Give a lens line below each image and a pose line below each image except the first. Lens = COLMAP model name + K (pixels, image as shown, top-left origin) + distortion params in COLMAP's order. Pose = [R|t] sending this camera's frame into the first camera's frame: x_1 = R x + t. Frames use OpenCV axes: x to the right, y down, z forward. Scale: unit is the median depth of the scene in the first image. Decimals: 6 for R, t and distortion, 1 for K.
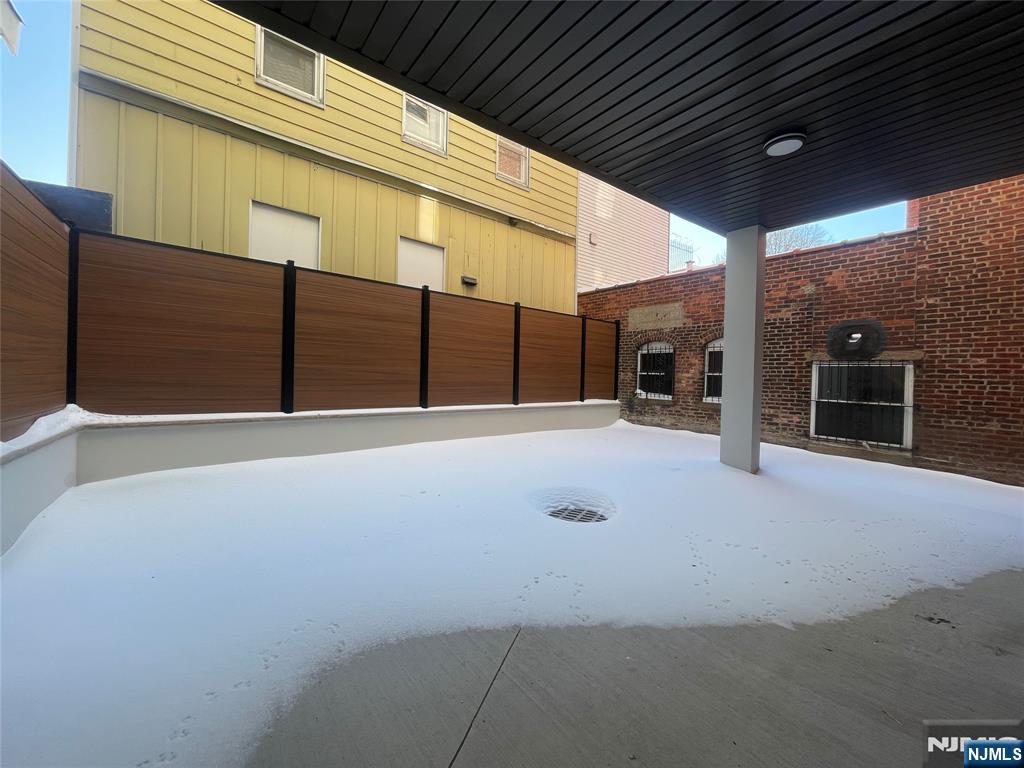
lens RADIAL K [[413.2, 0, 516.6], [0, 413.2, 378.9], [0, 0, 1]] dist [-0.004729, 0.000004]
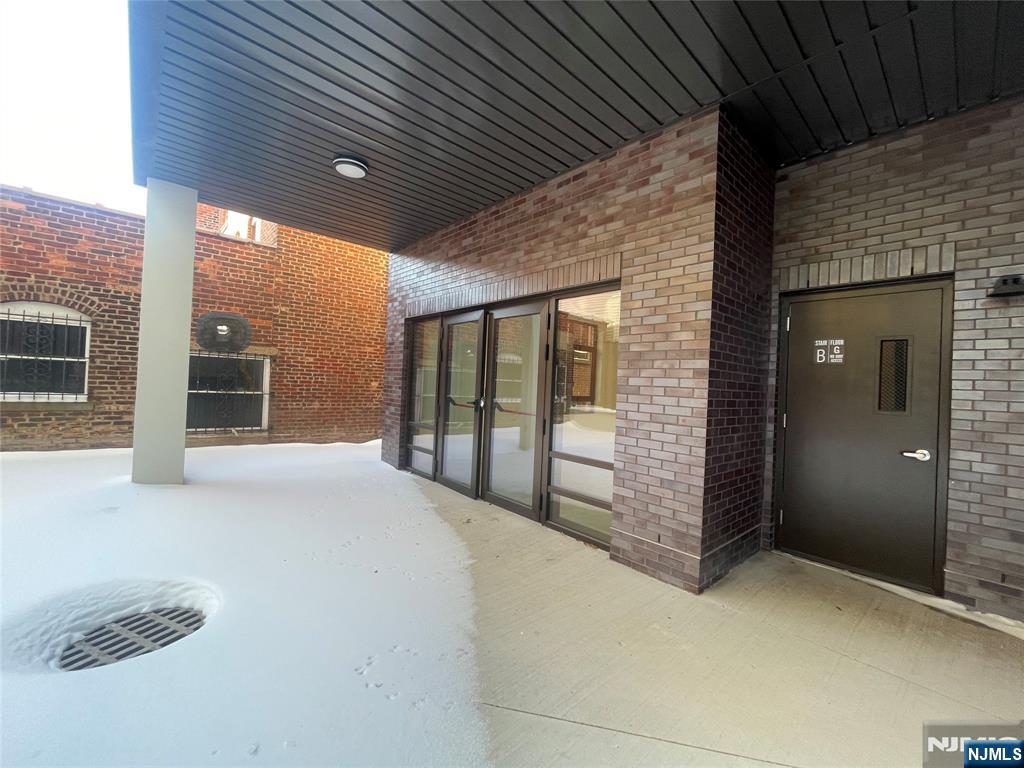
lens RADIAL K [[413.2, 0, 516.6], [0, 413.2, 378.9], [0, 0, 1]] dist [-0.004729, 0.000004]
pose [[-0.087625, -0.019758, 0.995958, -0.305096], [-0.039985, 0.999067, 0.016302, -0.025541], [-0.995351, -0.038395, -0.088334, 0.388634]]
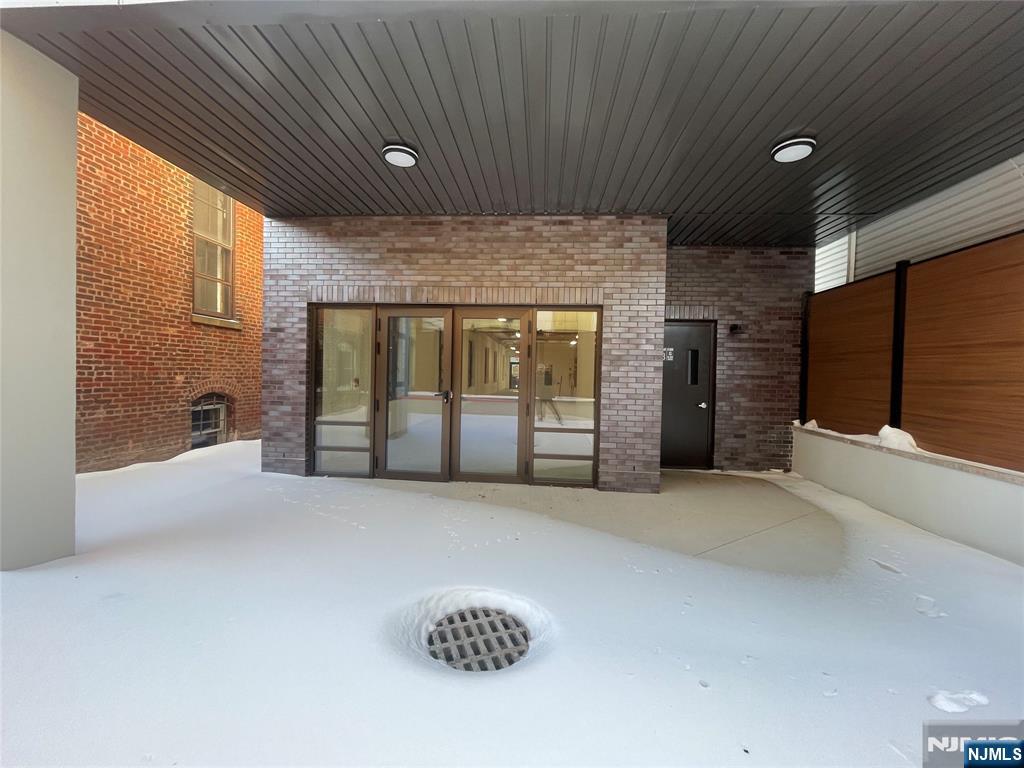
lens RADIAL K [[413.2, 0, 516.6], [0, 413.2, 378.9], [0, 0, 1]] dist [-0.004729, 0.000004]
pose [[-0.753331, -0.051893, 0.655591, -0.176658], [-0.037452, 0.998649, 0.036012, -0.032832], [-0.656574, 0.002576, -0.754257, 0.977657]]
